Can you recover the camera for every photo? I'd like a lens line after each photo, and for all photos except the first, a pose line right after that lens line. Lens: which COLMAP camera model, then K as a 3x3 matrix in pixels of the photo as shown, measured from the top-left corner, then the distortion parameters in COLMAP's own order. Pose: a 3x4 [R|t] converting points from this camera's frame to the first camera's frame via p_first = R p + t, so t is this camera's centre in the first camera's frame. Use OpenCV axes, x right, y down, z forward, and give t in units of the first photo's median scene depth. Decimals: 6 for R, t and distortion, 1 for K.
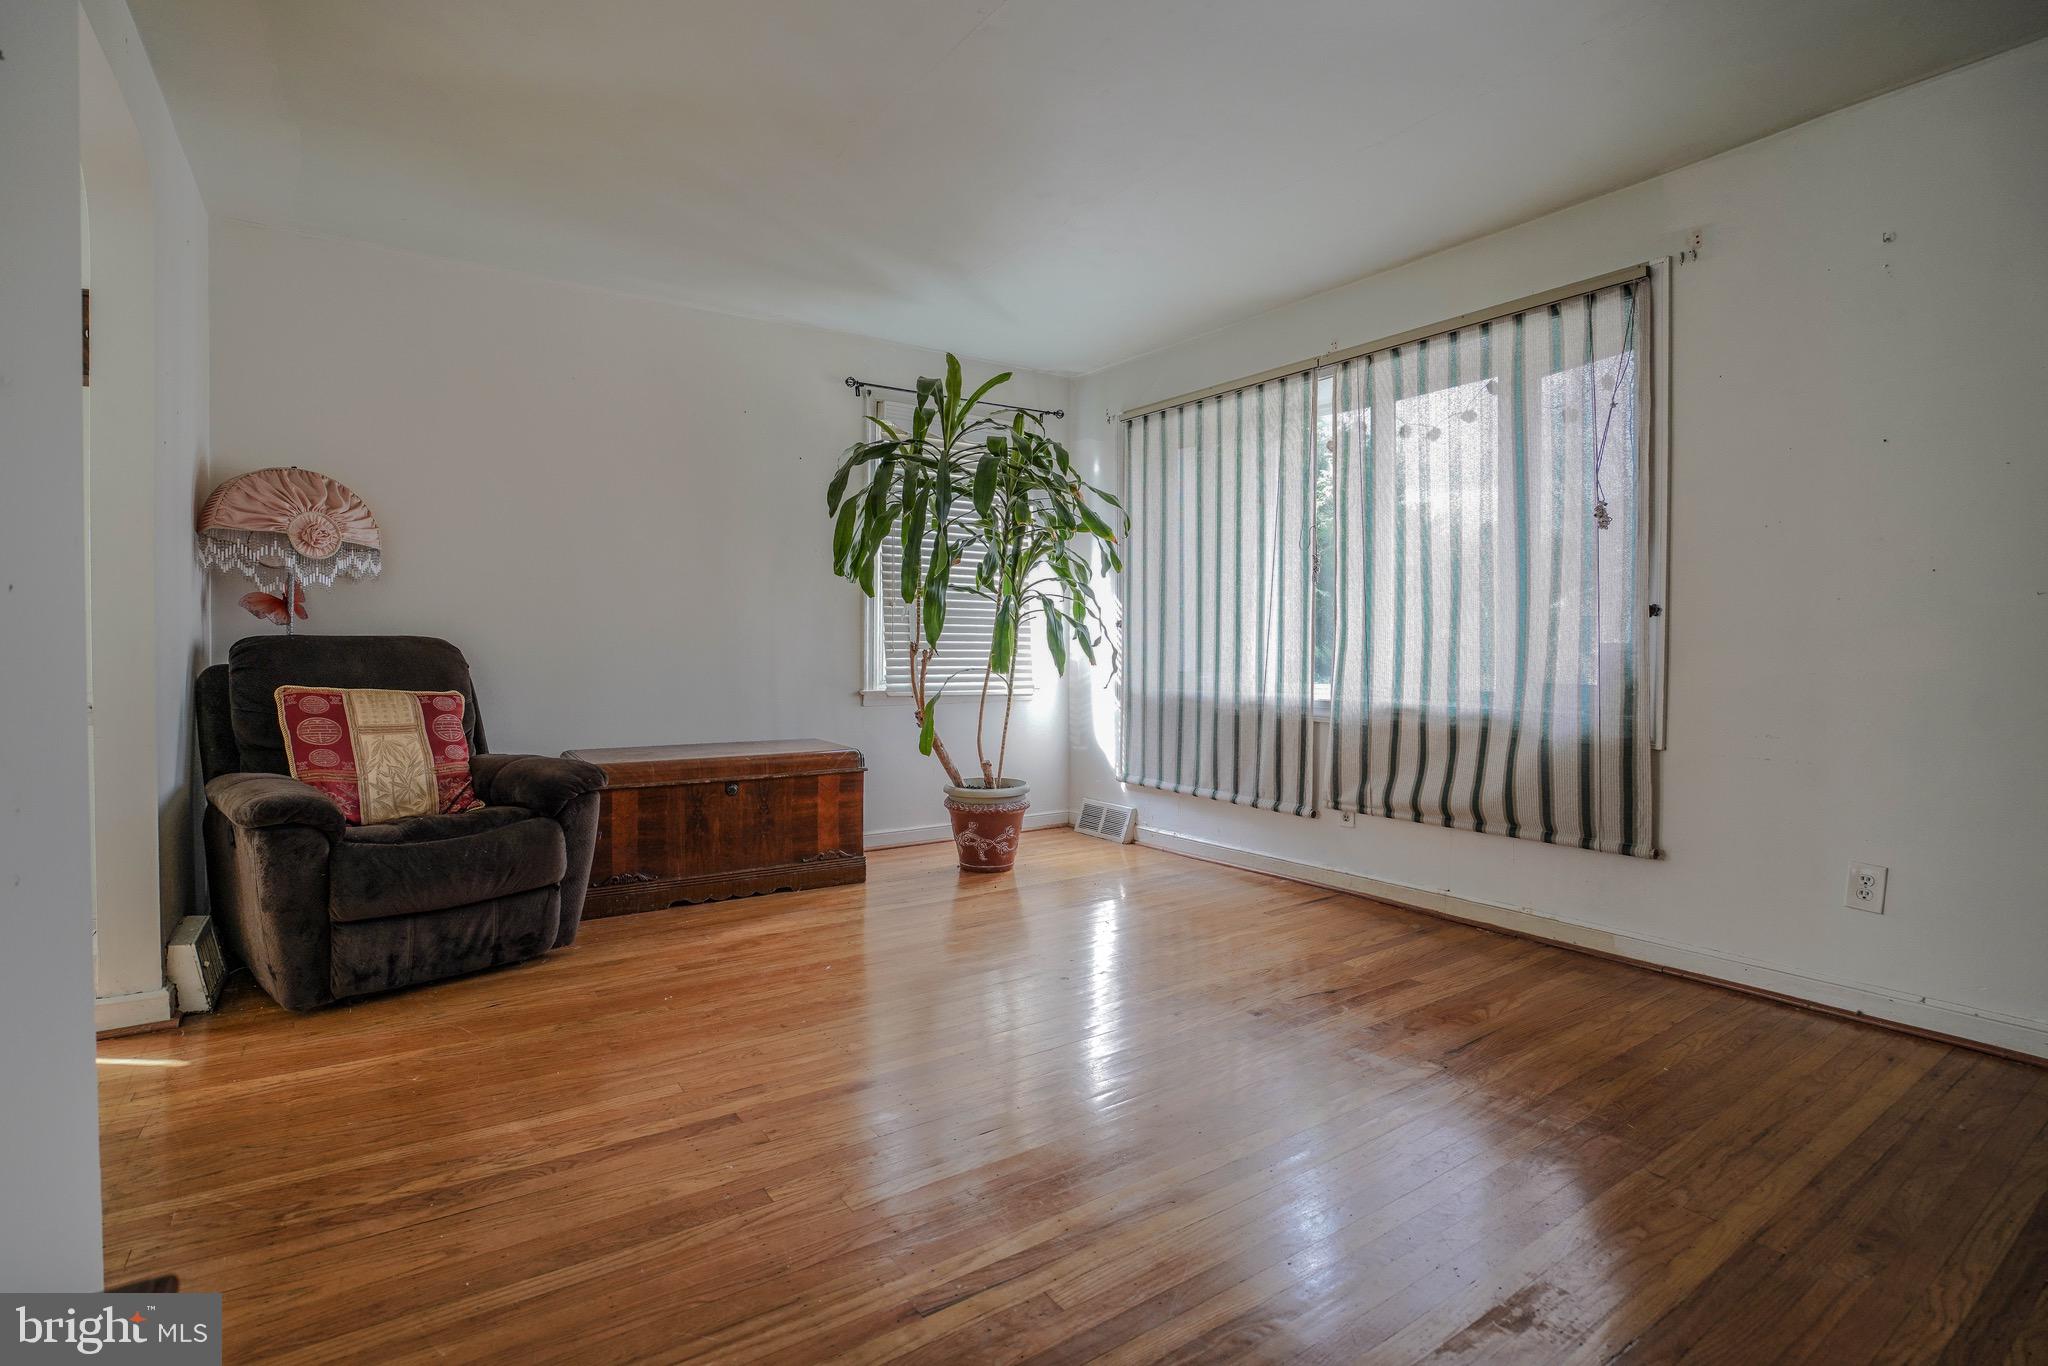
lens RADIAL K [[970.6, 0, 1014.2], [0, 970.6, 681.7], [0, 0, 1]] dist [-0.057196, 0.019481]
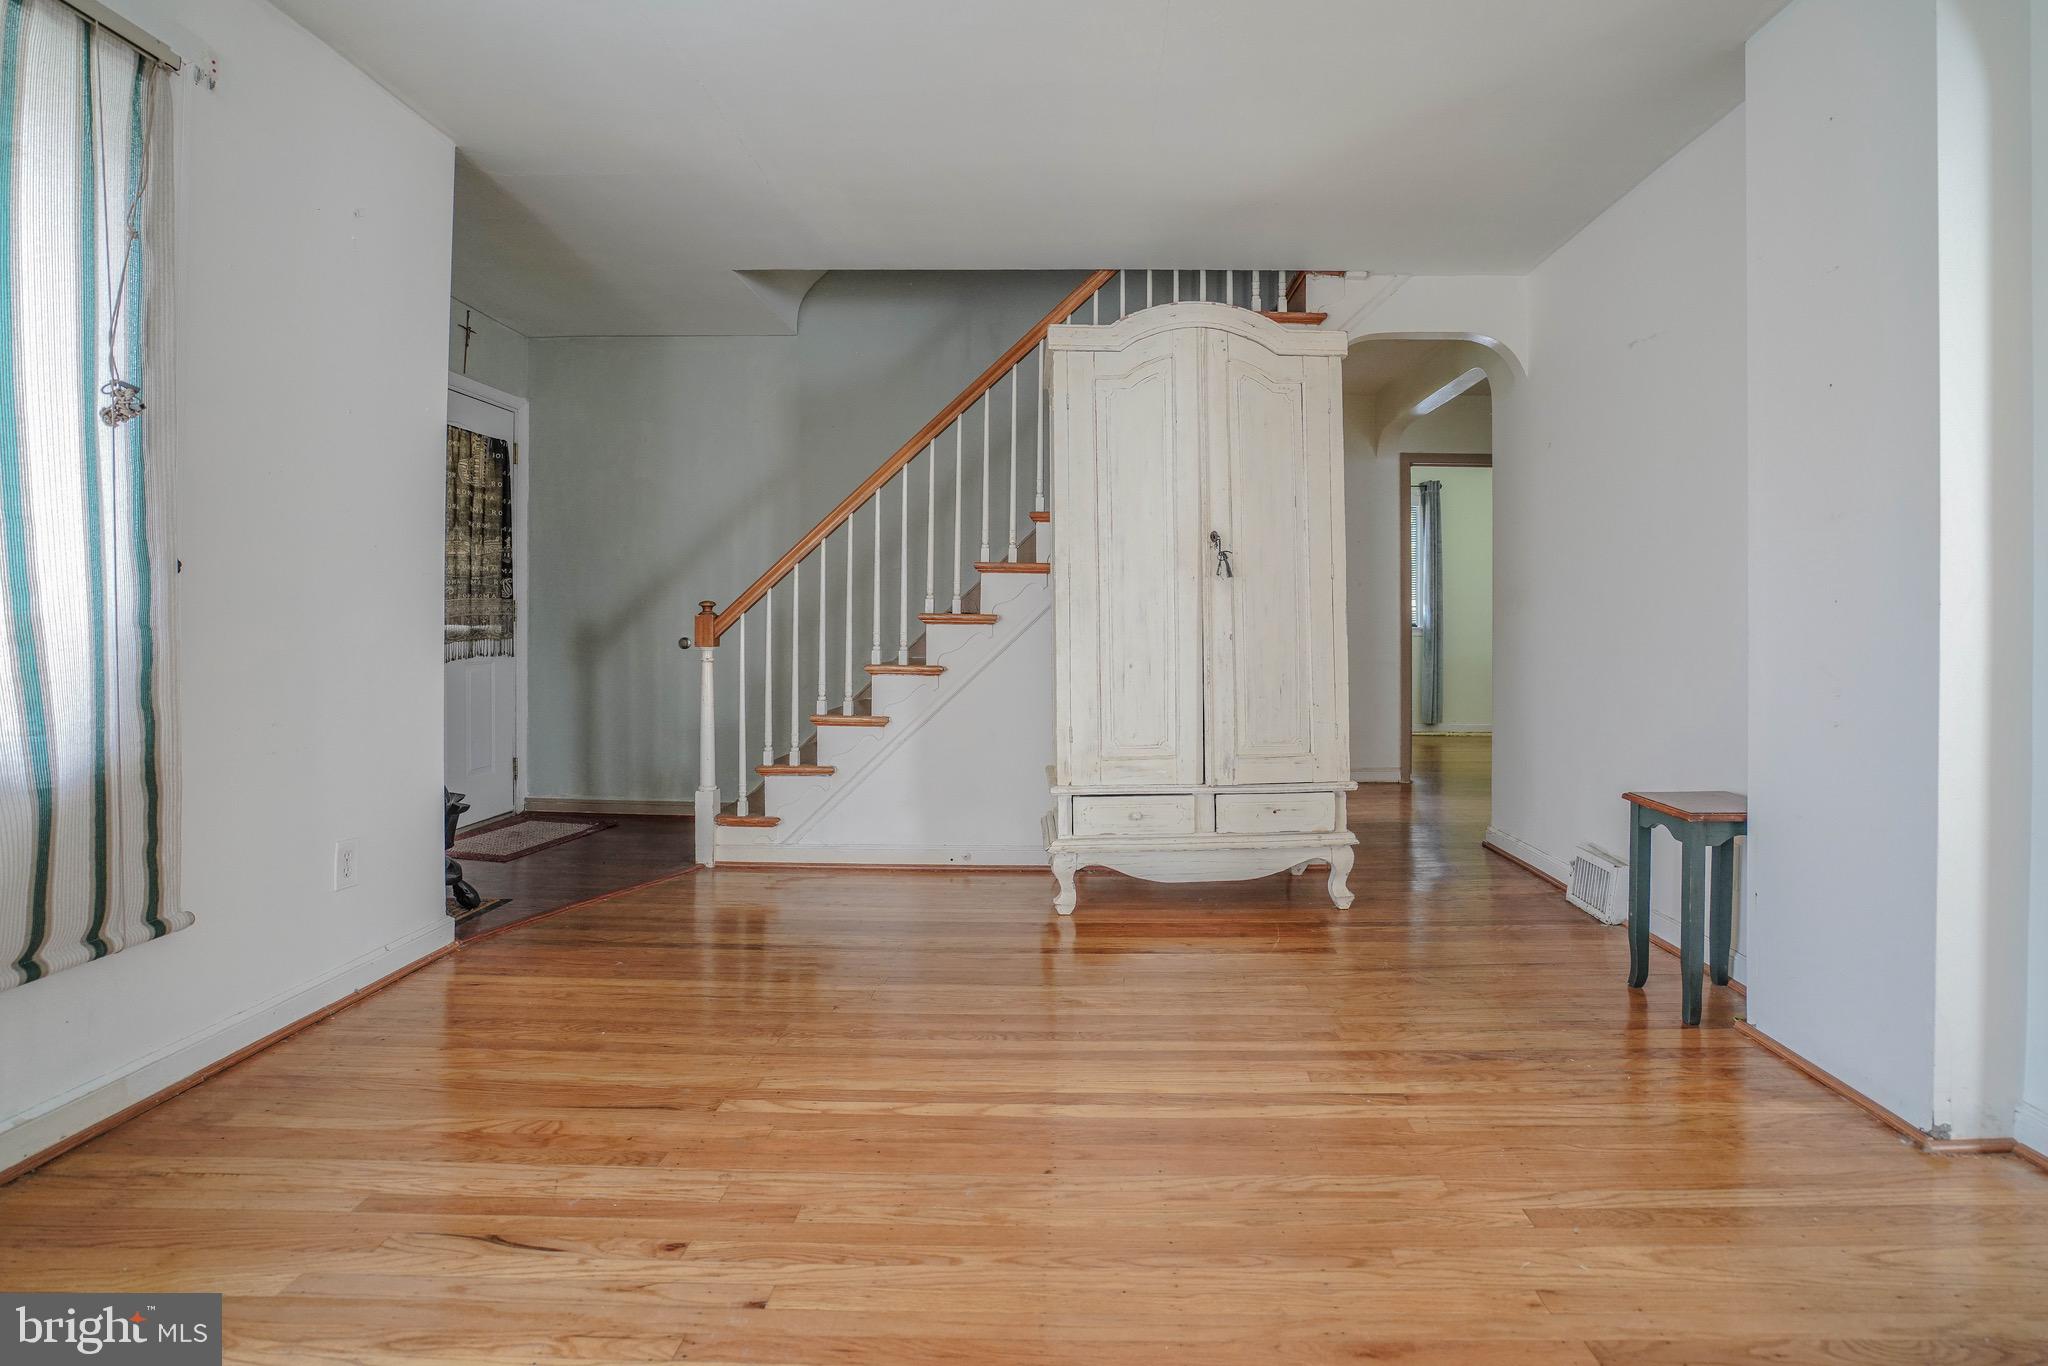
lens RADIAL K [[970.6, 0, 1132.5], [0, 970.6, 612.5], [0, 0, 1]] dist [-0.057196, 0.019481]
pose [[-0.841356, 0.002091, 0.540477, -0.210081], [0.017356, 0.999581, 0.023150, -0.034244], [-0.540202, 0.028858, -0.841040, 0.955488]]
